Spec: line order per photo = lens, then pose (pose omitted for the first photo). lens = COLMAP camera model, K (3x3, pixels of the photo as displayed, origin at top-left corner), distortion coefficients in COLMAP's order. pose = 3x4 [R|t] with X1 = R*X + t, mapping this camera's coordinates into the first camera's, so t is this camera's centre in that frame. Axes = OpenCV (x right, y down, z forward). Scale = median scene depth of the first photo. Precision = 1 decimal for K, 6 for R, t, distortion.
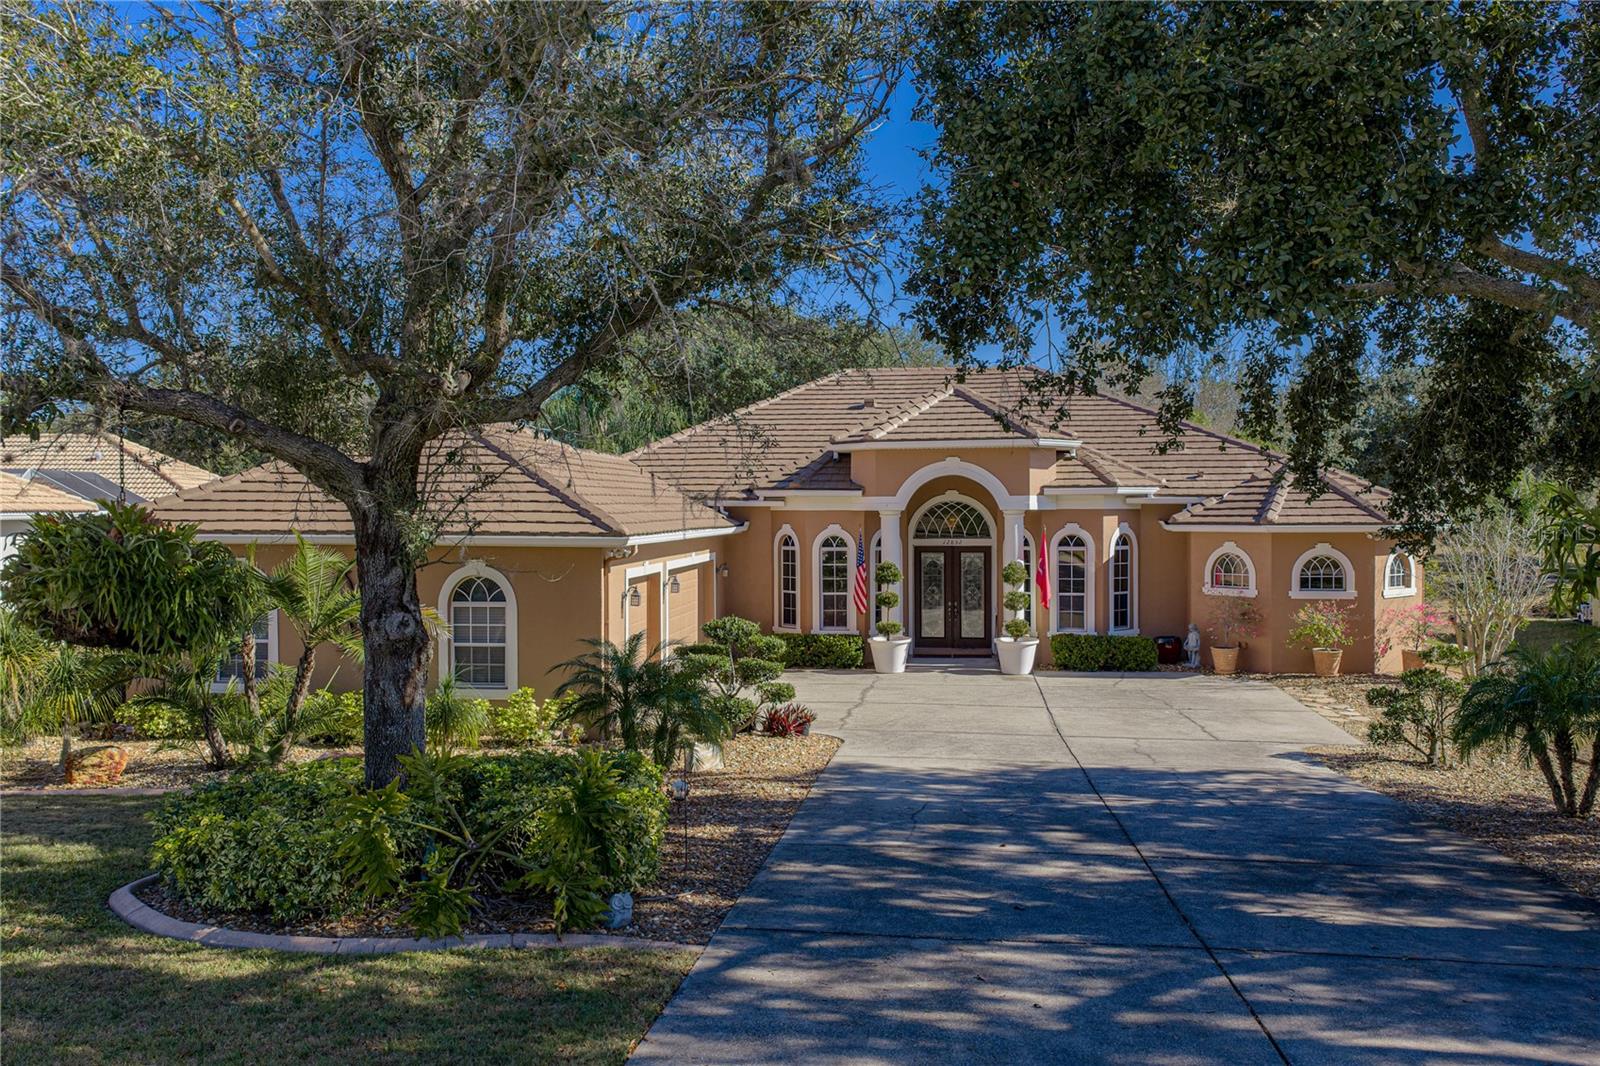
lens RADIAL K [[1319.8, 0, 800.0], [0, 1319.8, 533.0], [0, 0, 1]] dist [0.026907, -0.040955]
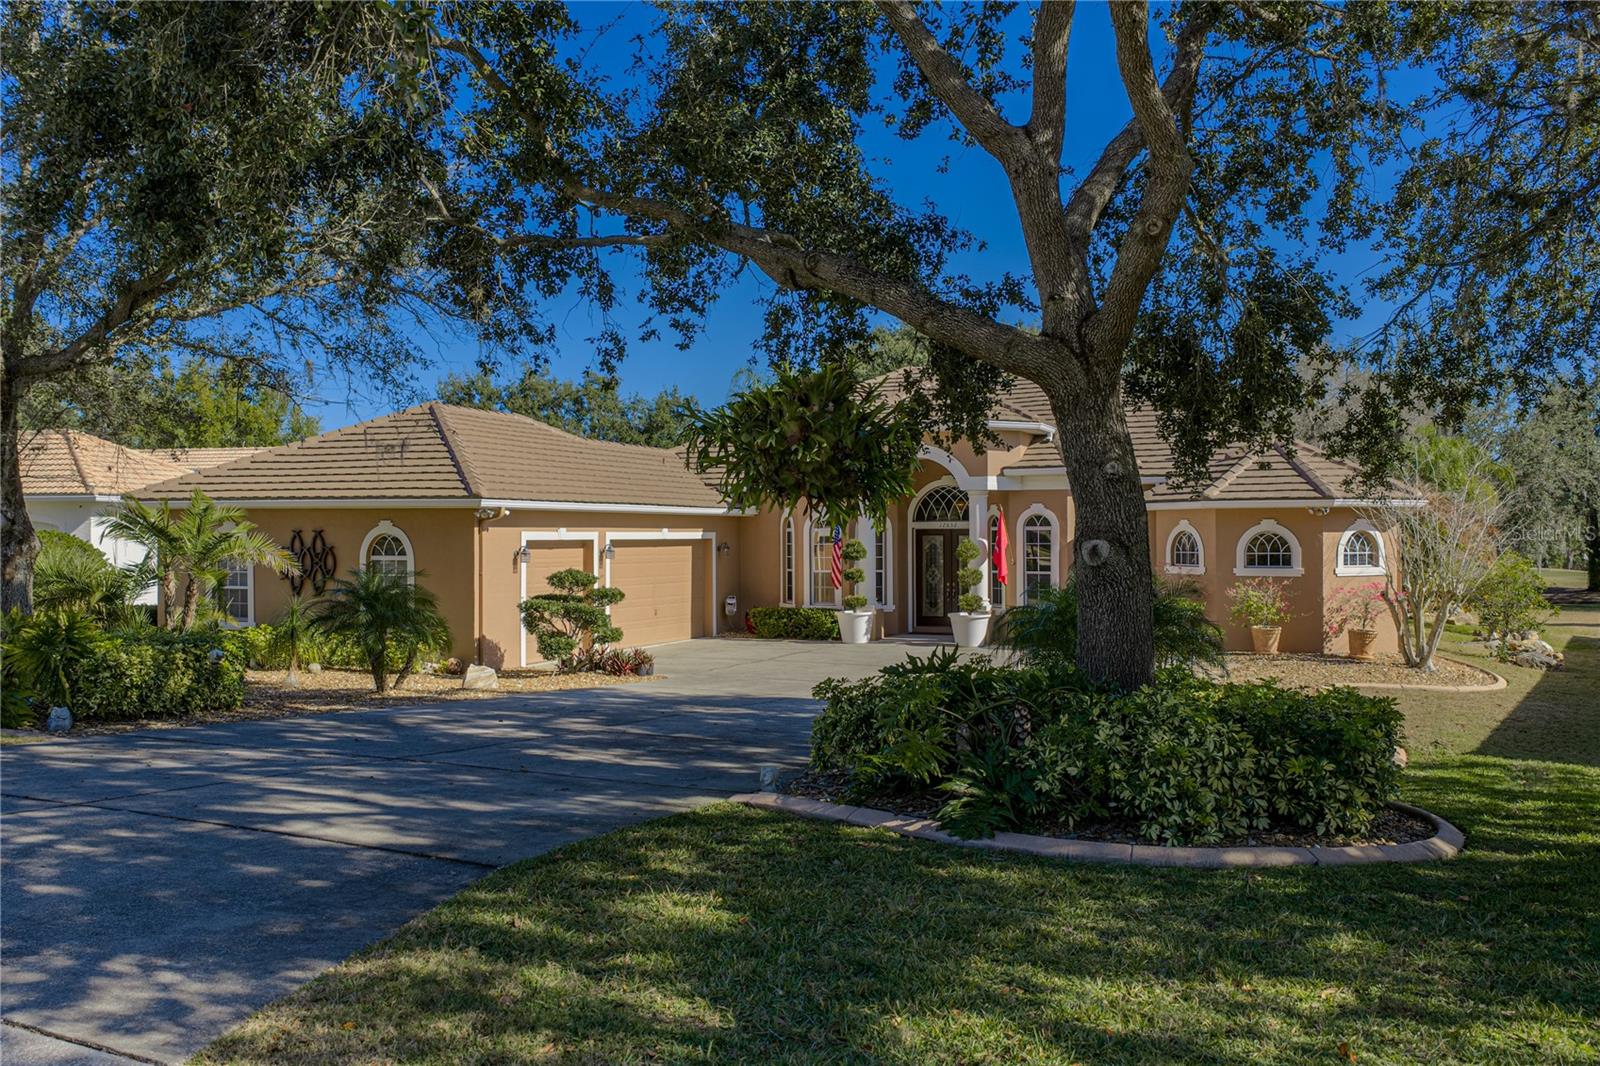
lens RADIAL K [[1319.8, 0, 800.0], [0, 1319.8, 533.0], [0, 0, 1]] dist [0.026907, -0.040955]
pose [[0.961469, 0.001055, -0.274912, 0.310264], [-0.006291, 0.999815, -0.018162, 0.035332], [0.274842, 0.019191, 0.961298, -0.037145]]
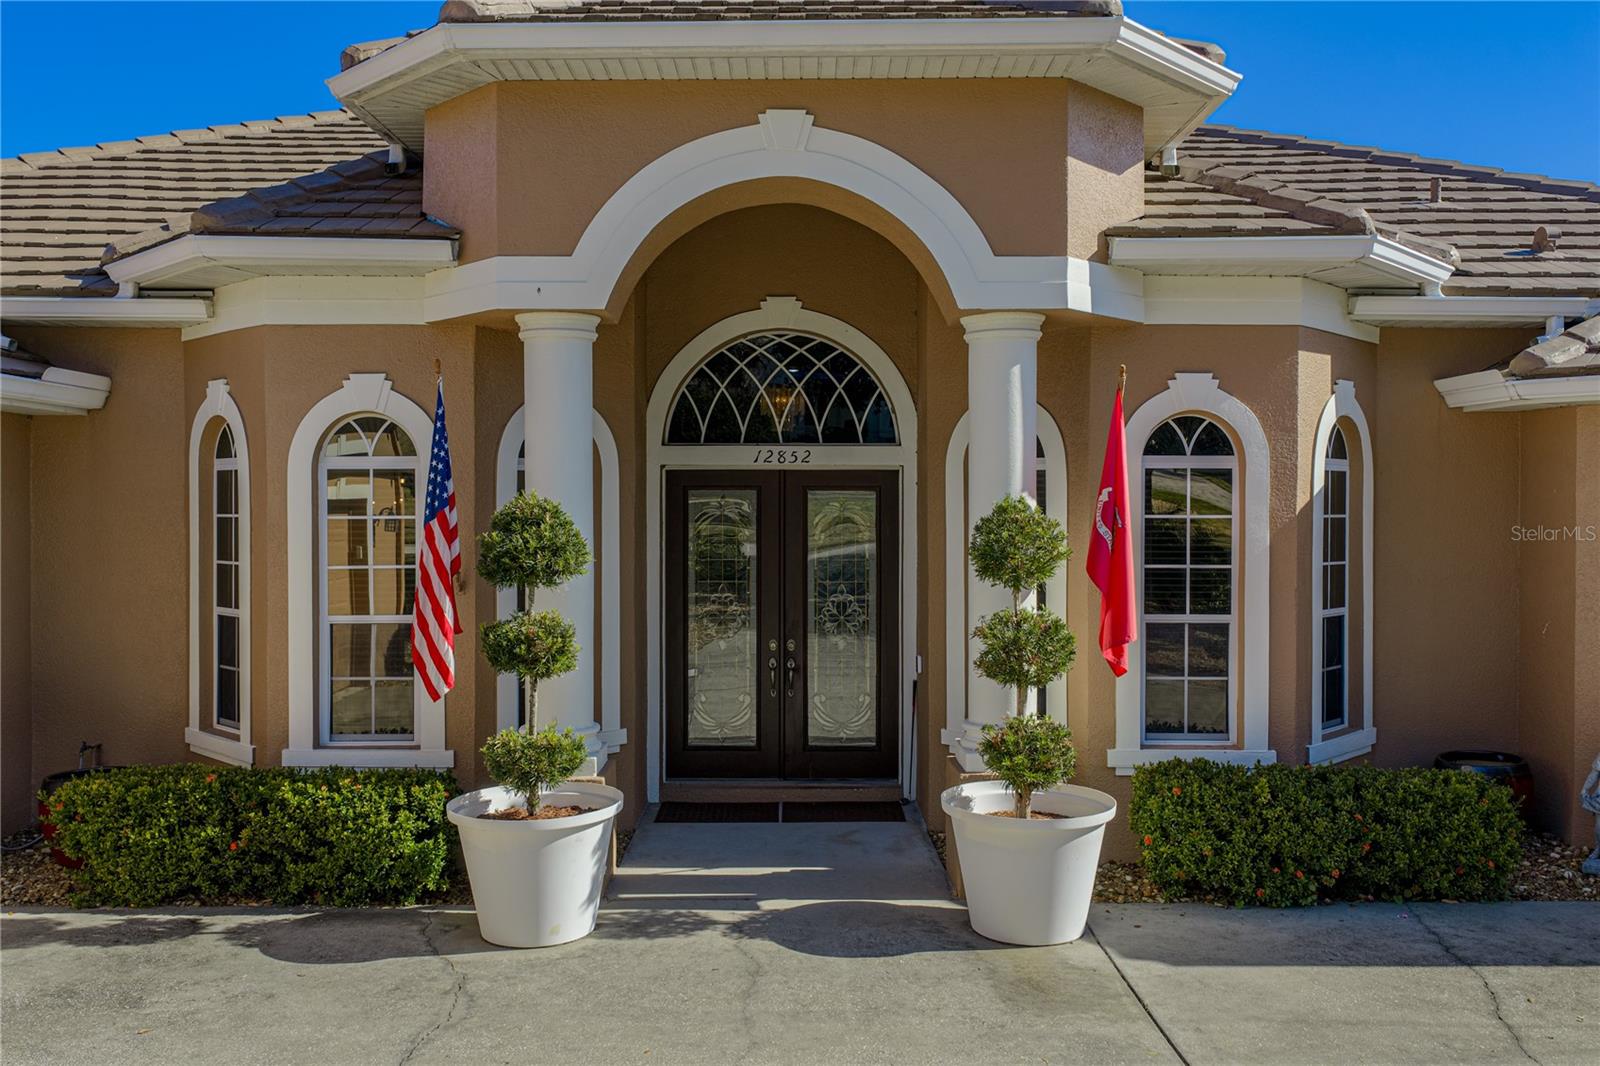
lens RADIAL K [[1358.8, 0, 801.0], [0, 1358.8, 515.9], [0, 0, 1]] dist [0.006143, -0.001473]
pose [[0.991447, 0.005119, 0.130409, 0.081995], [-0.003414, 0.999906, -0.013294, 0.027963], [-0.130465, 0.012735, 0.991371, 0.715579]]
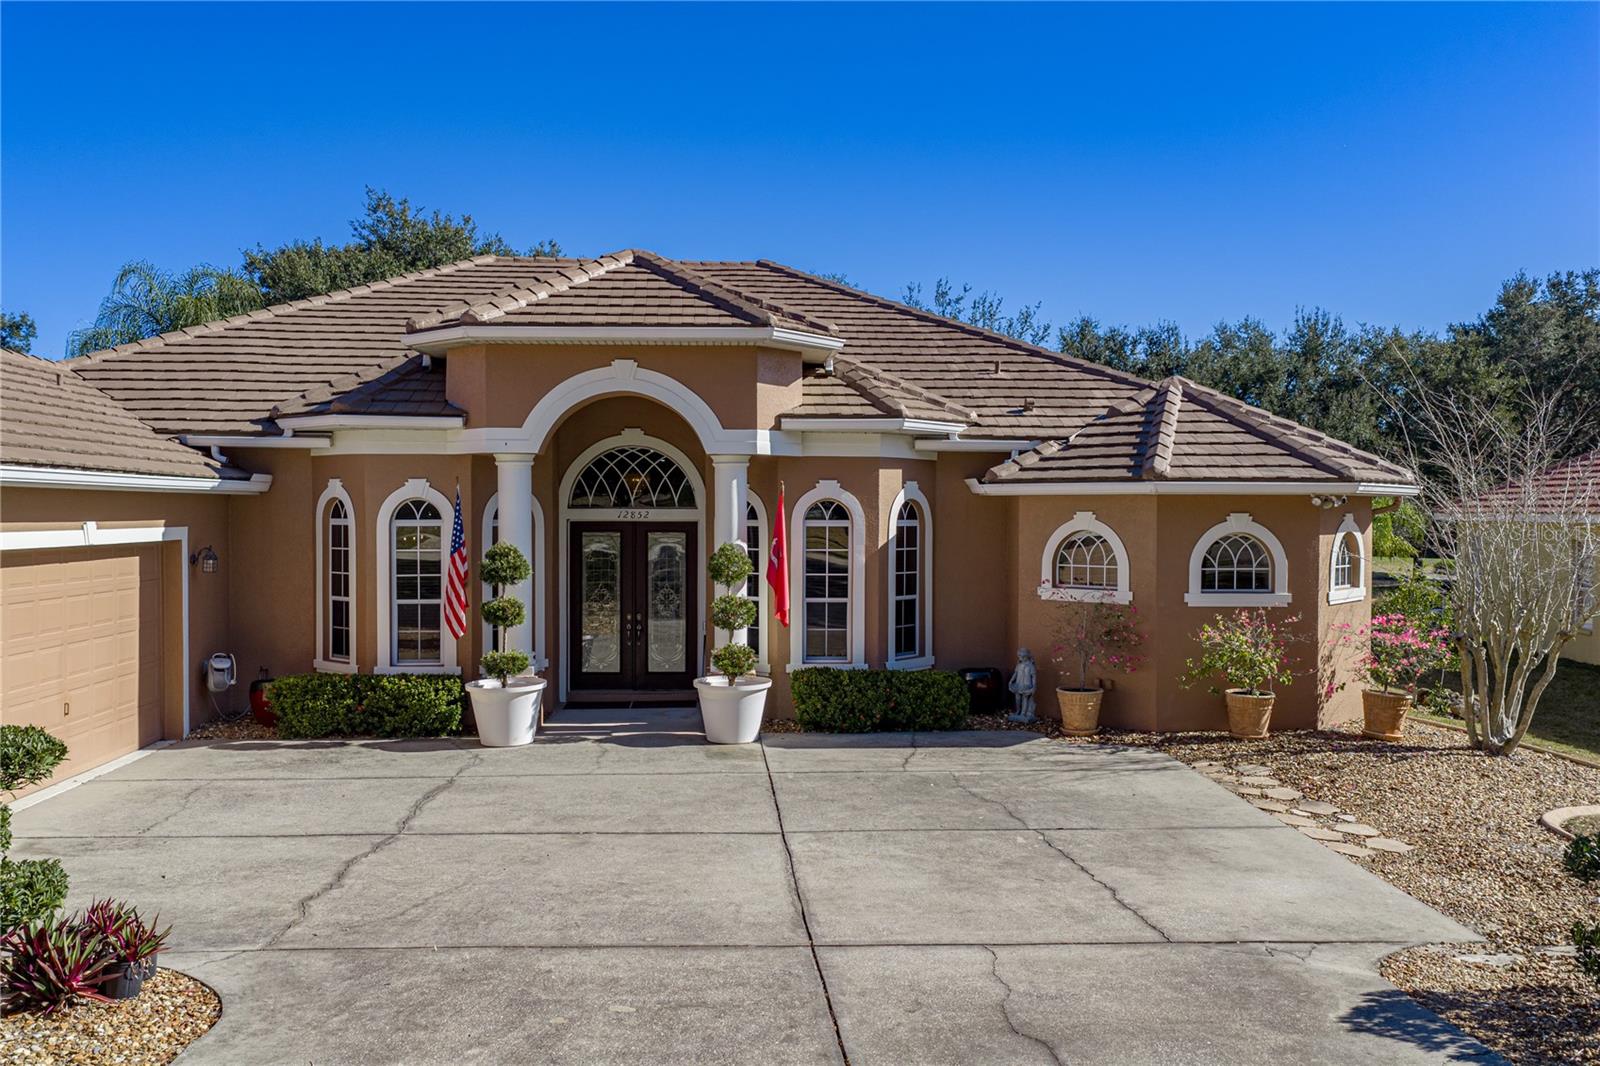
lens RADIAL K [[1319.8, 0, 800.0], [0, 1319.8, 533.0], [0, 0, 1]] dist [0.026907, -0.040955]
pose [[0.981550, 0.004422, 0.191153, 0.080580], [-0.004191, 0.999990, -0.001612, 0.017181], [-0.191158, 0.000782, 0.981559, 0.422014]]
